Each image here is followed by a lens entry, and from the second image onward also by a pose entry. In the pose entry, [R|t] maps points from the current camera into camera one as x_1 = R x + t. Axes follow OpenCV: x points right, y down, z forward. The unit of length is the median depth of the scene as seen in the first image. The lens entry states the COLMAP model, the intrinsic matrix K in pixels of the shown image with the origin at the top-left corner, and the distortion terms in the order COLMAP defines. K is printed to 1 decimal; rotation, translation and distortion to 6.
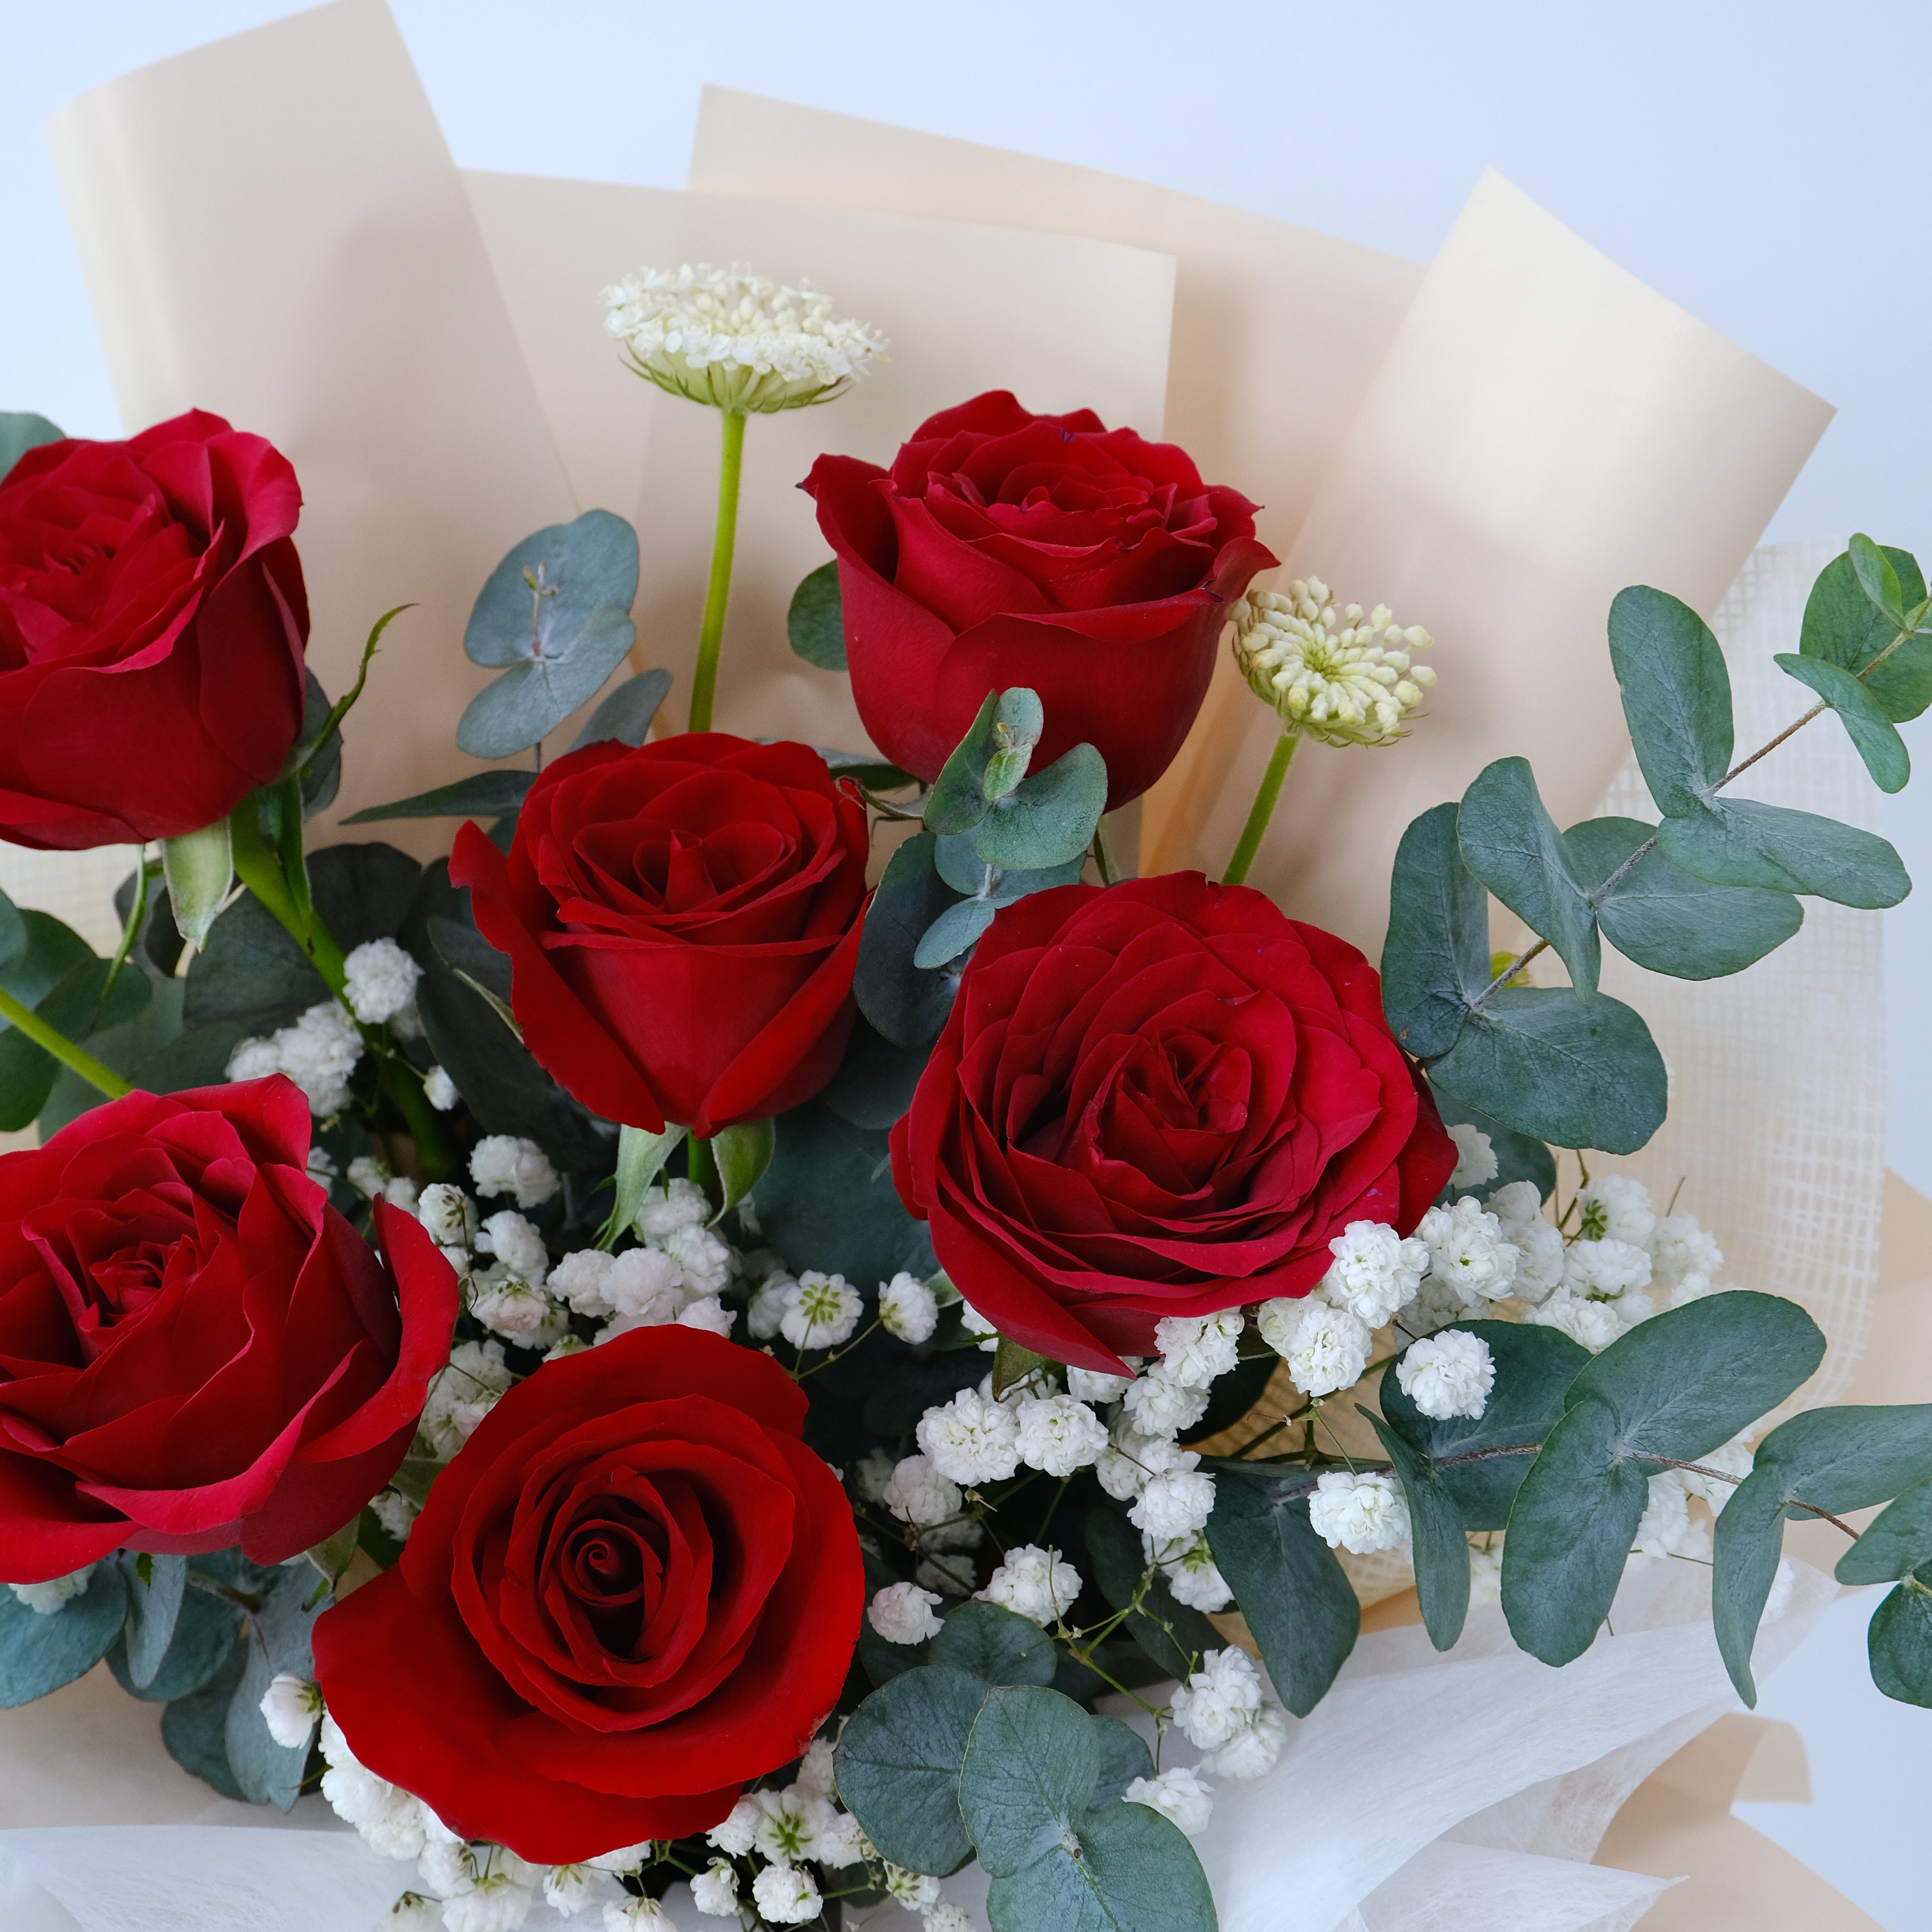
lens RADIAL K [[2606.4, 0, 950.4], [0, 2606.4, 982.5], [0, 0, 1]] dist [-0.023801, 0.022694]
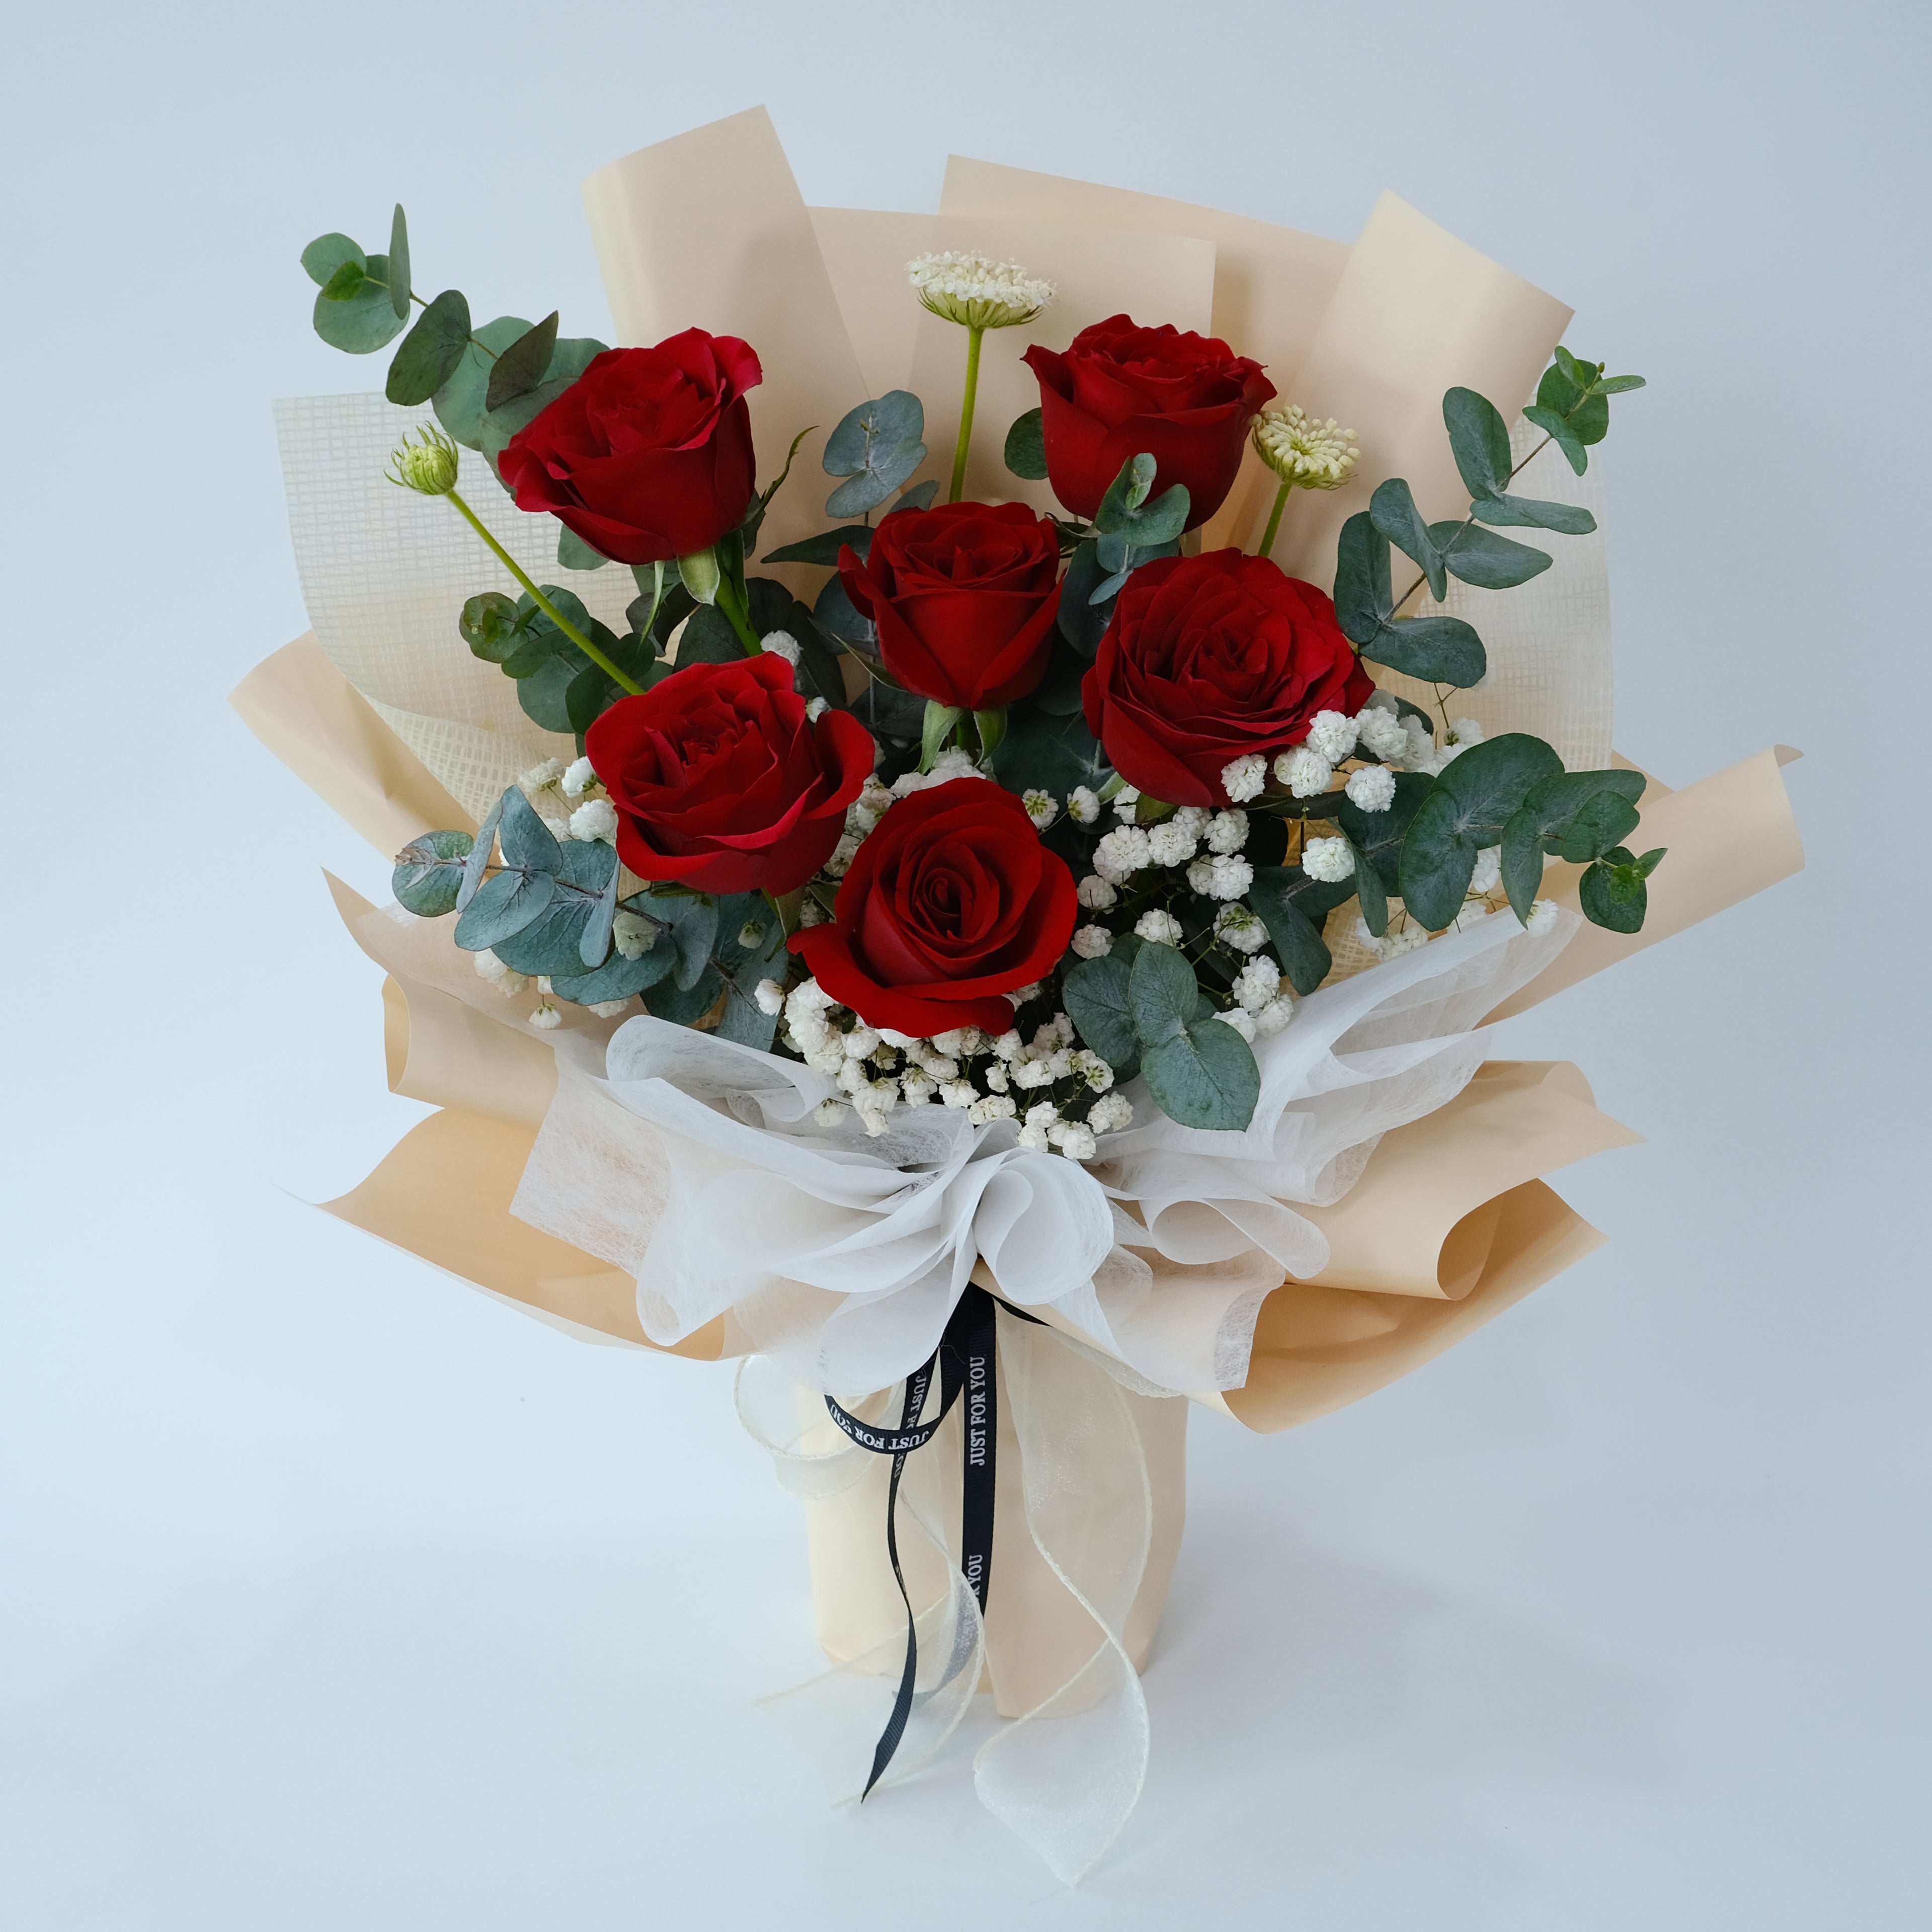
lens RADIAL K [[2355.3, 0, 966.0], [0, 2355.3, 966.0], [0, 0, 1]] dist [-0.003882, 0.016186]
pose [[0.999831, -0.017834, -0.004507, -0.100413], [0.017711, 0.999506, -0.025982, 0.299281], [0.004968, 0.025897, 0.999652, -0.711971]]
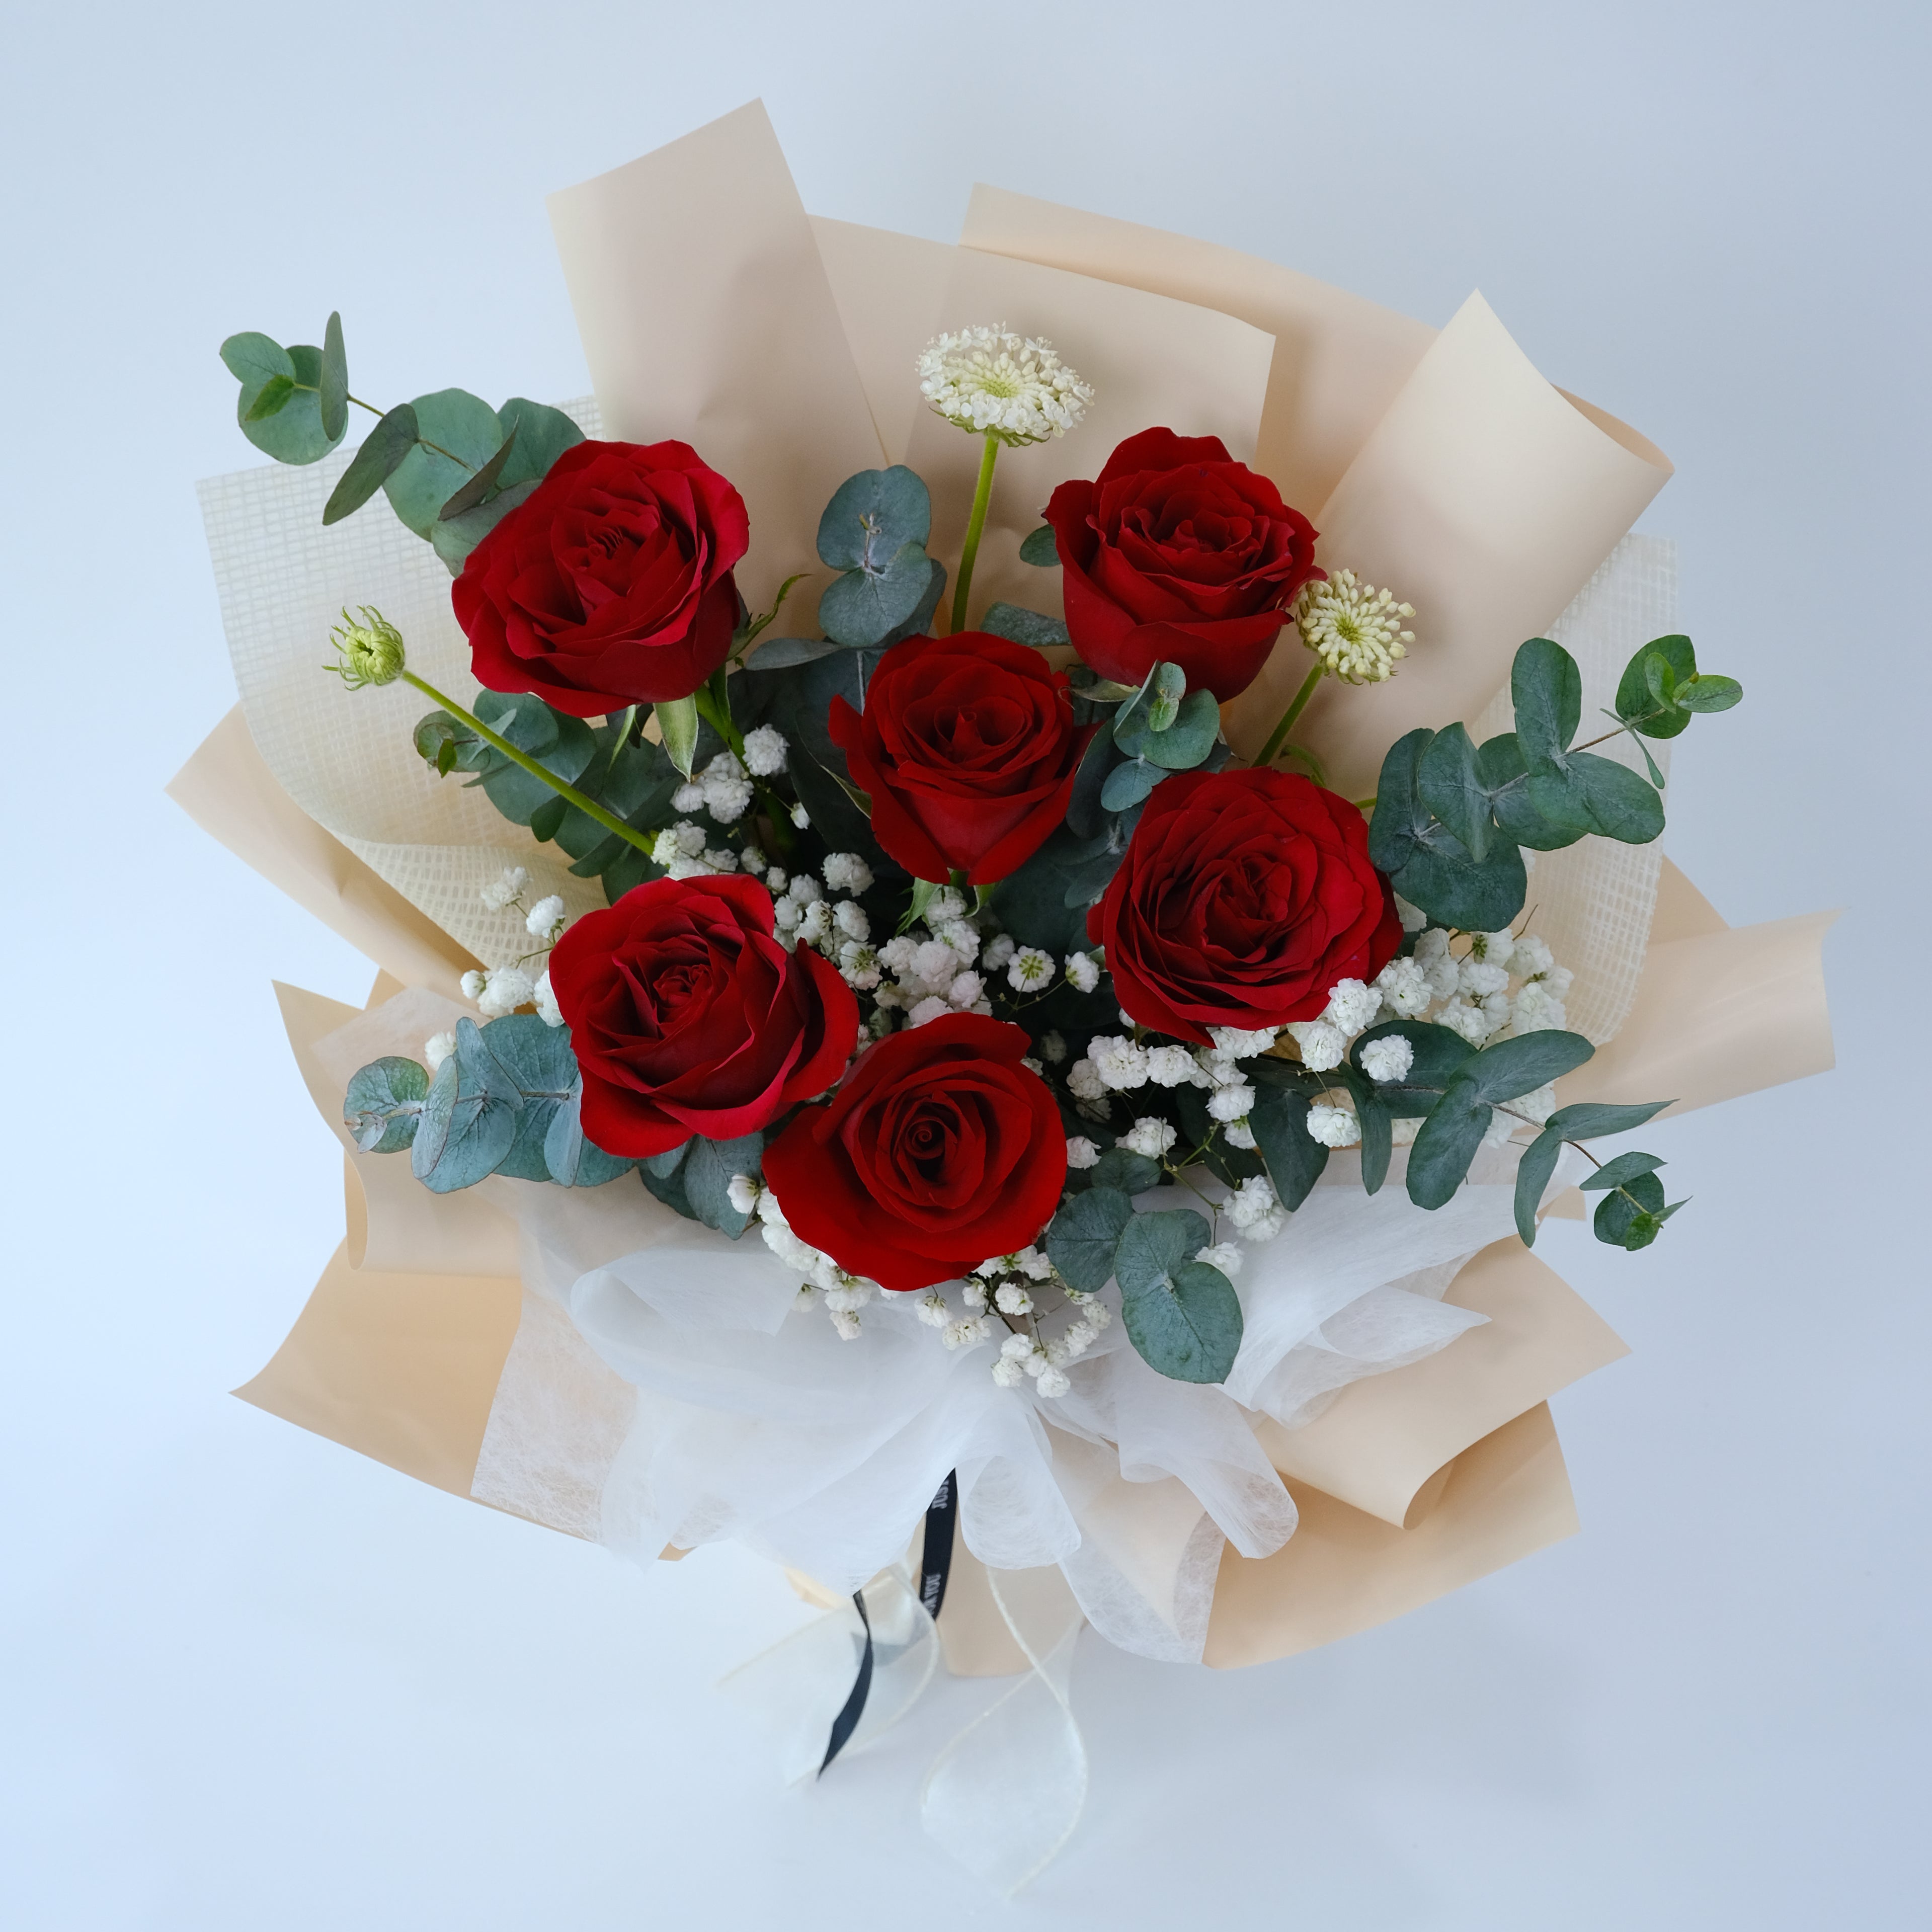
lens RADIAL K [[2294.5, 0, 964.1], [0, 2294.5, 867.9], [0, 0, 1]] dist [0.003409, 0.041967]
pose [[0.999495, 0.031699, 0.002255, -0.107069], [-0.031159, 0.963575, 0.265616, -0.369062], [0.006247, -0.265553, 0.964076, -0.489071]]
